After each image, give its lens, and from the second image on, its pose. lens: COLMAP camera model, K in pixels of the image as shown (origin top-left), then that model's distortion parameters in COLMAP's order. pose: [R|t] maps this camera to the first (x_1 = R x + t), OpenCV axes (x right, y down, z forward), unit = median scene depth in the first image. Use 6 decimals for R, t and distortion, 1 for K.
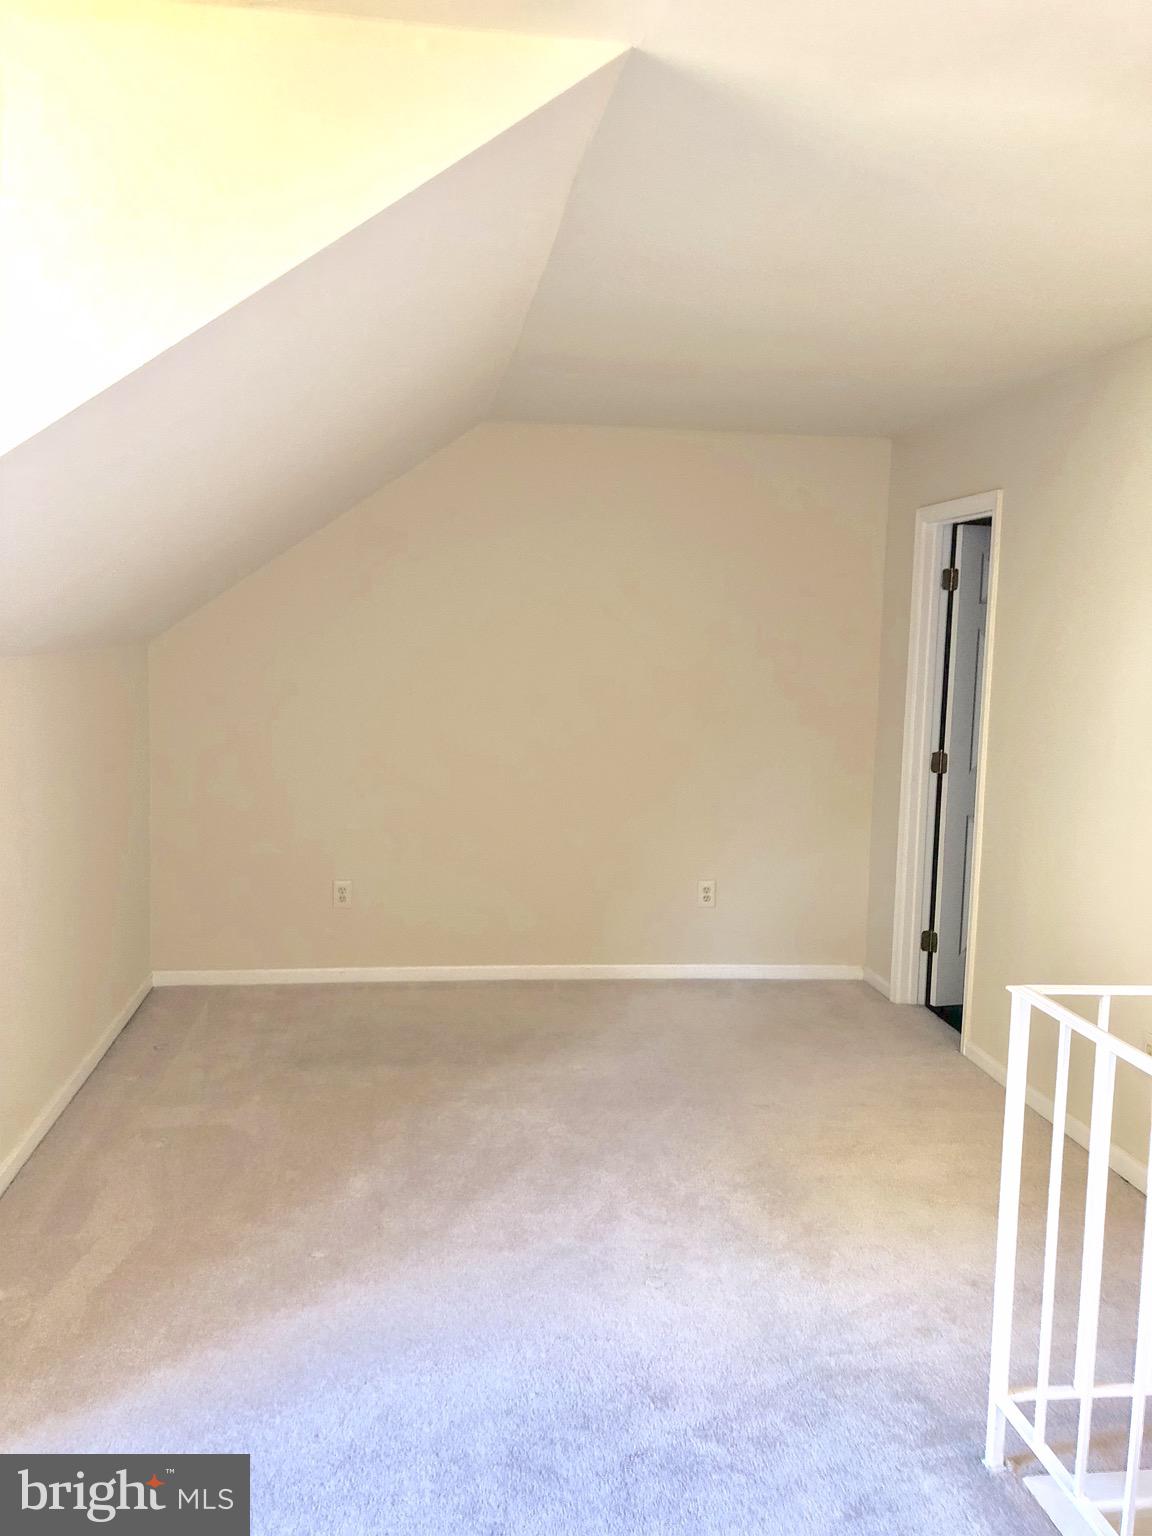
lens RADIAL K [[1295.4, 0, 573.9], [0, 1295.4, 746.1], [0, 0, 1]] dist [0.074341, -0.065847]
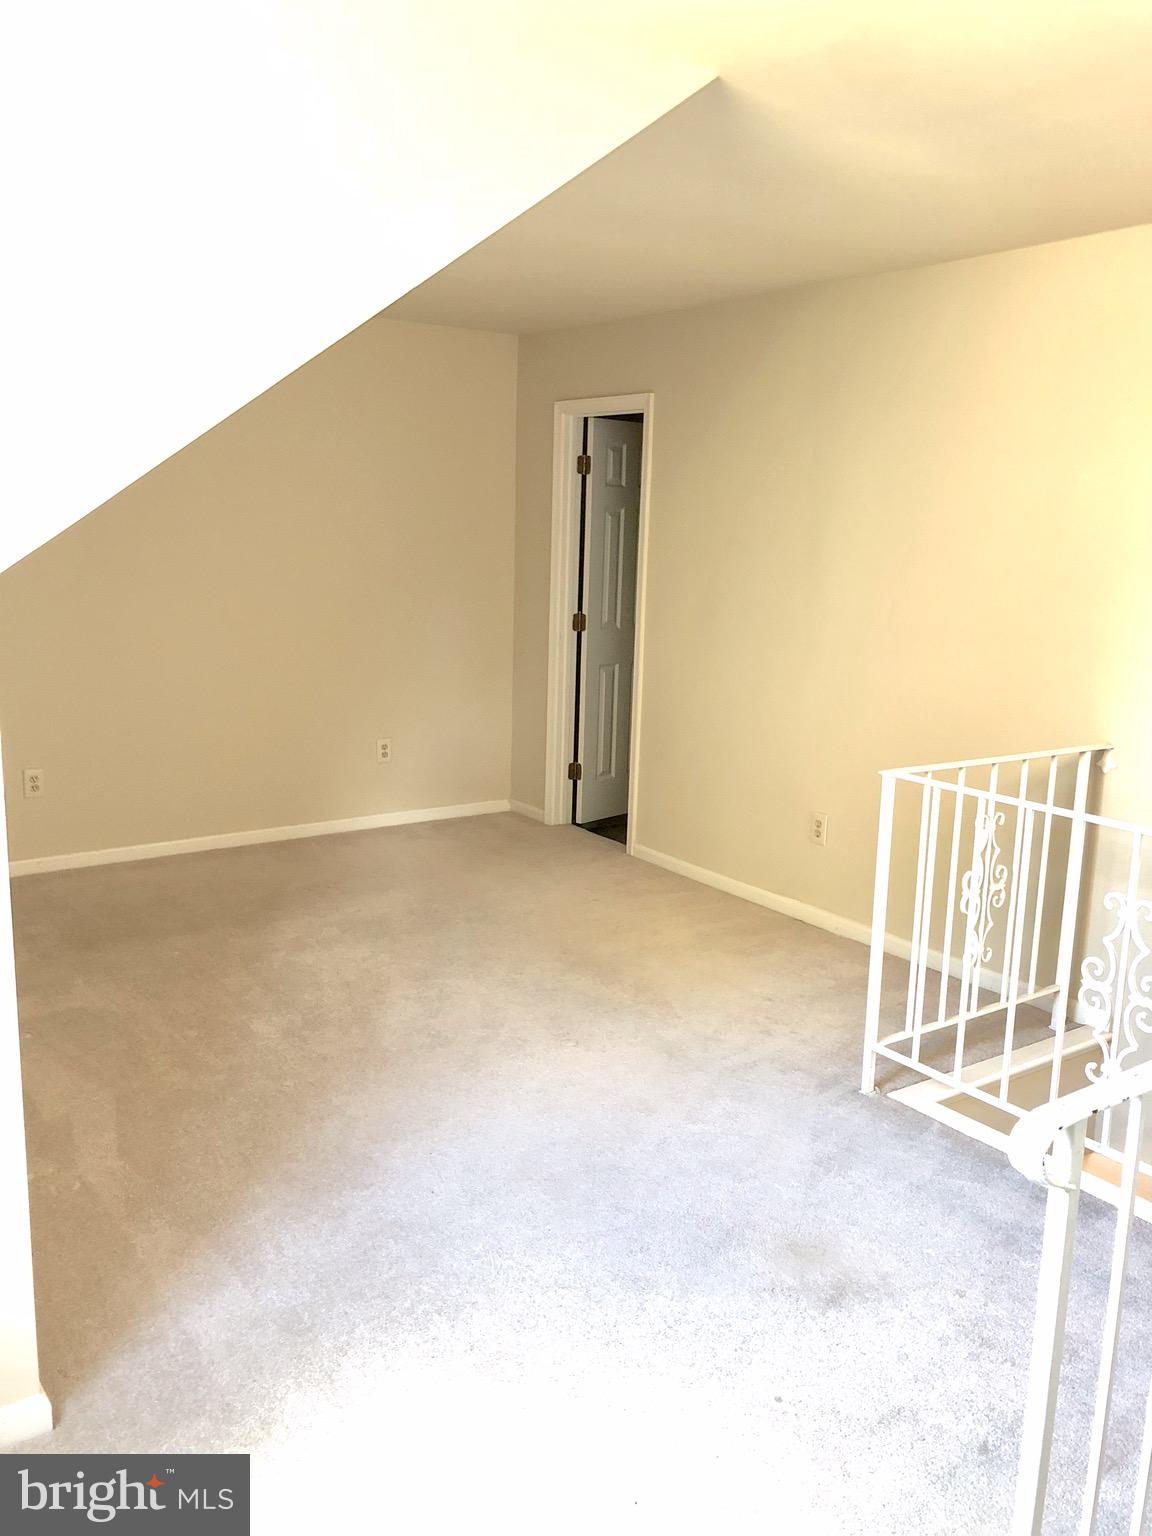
lens RADIAL K [[1277.8, 0, 576.0], [0, 1277.8, 768.0], [0, 0, 1]] dist [0.060153, -0.002996]
pose [[0.872287, -0.095734, 0.479531, -0.315170], [0.037351, 0.990828, 0.129866, -0.007643], [-0.487565, -0.095369, 0.867862, -0.029877]]
